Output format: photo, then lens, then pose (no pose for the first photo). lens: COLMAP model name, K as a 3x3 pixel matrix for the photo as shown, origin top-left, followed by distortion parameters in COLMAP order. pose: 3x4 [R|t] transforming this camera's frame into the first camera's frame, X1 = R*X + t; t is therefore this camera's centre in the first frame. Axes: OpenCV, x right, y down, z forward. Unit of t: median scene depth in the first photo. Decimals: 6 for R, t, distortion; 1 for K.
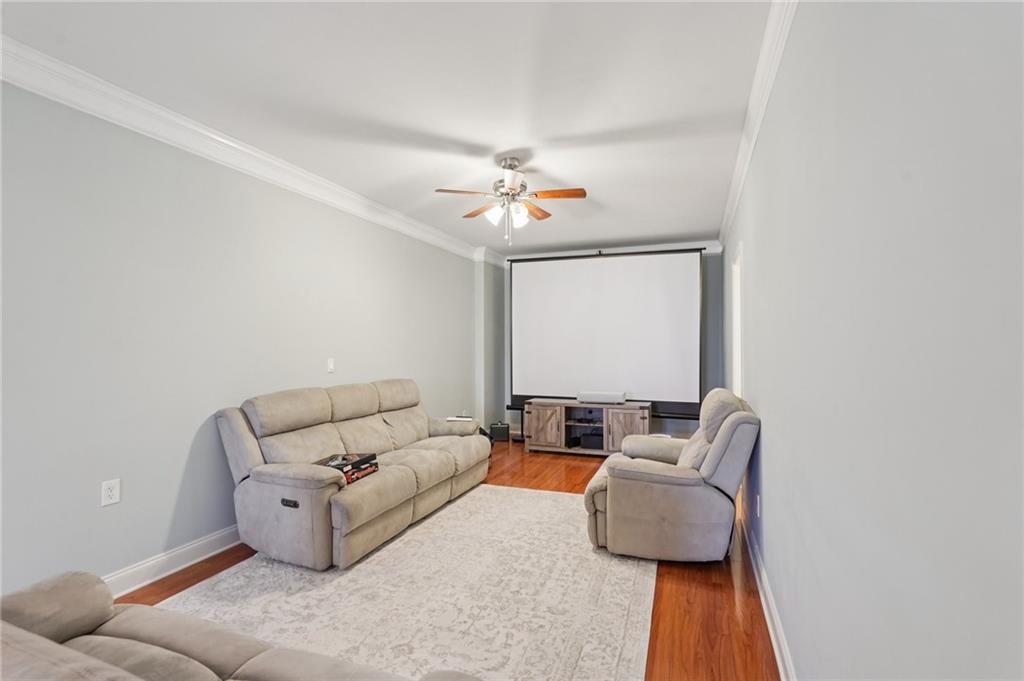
lens RADIAL K [[468.3, 0, 522.2], [0, 468.3, 343.7], [0, 0, 1]] dist [-0.000550, 0.001309]
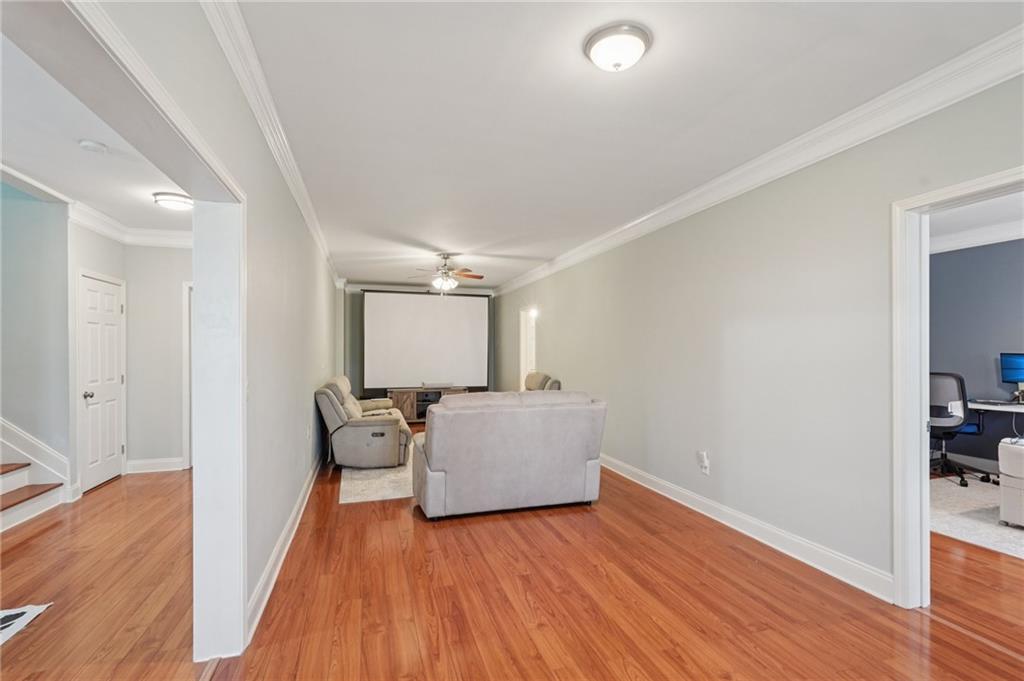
lens RADIAL K [[468.3, 0, 521.7], [0, 468.3, 347.5], [0, 0, 1]] dist [-0.000550, 0.001309]
pose [[0.784461, 0.006831, 0.620140, -0.625862], [-0.003201, 0.999971, -0.006965, -0.002348], [-0.620170, 0.003479, 0.784460, -0.443800]]
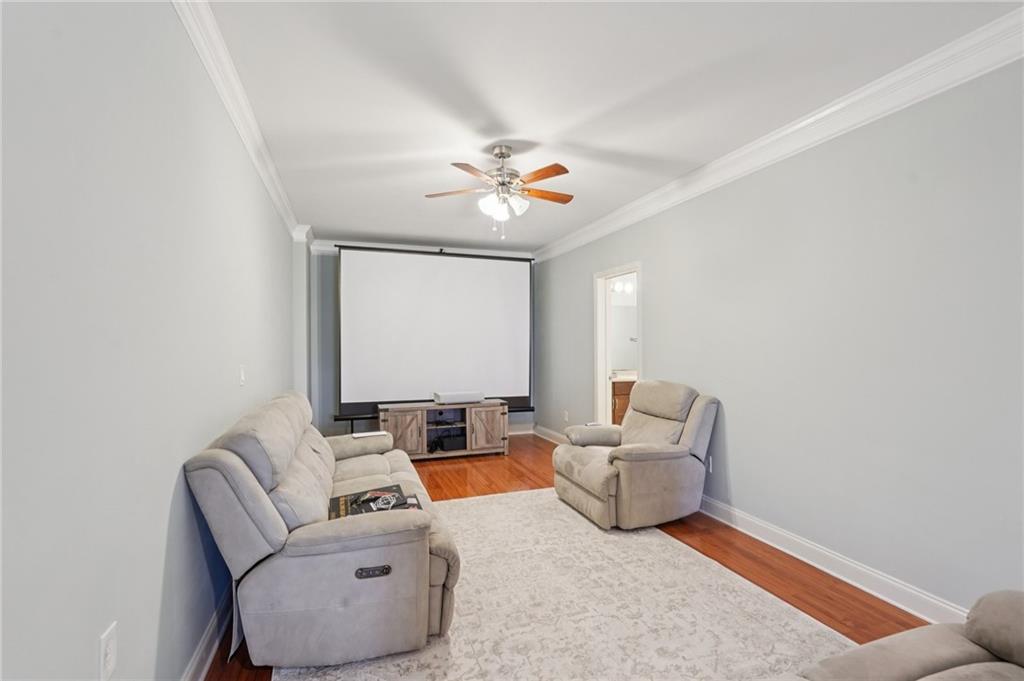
lens RADIAL K [[468.3, 0, 516.2], [0, 468.3, 344.8], [0, 0, 1]] dist [-0.000550, 0.001309]
pose [[0.767304, -0.002113, 0.641281, -0.397676], [0.000866, 0.999997, 0.002259, 0.000759], [-0.641283, -0.001178, 0.767303, 0.168330]]
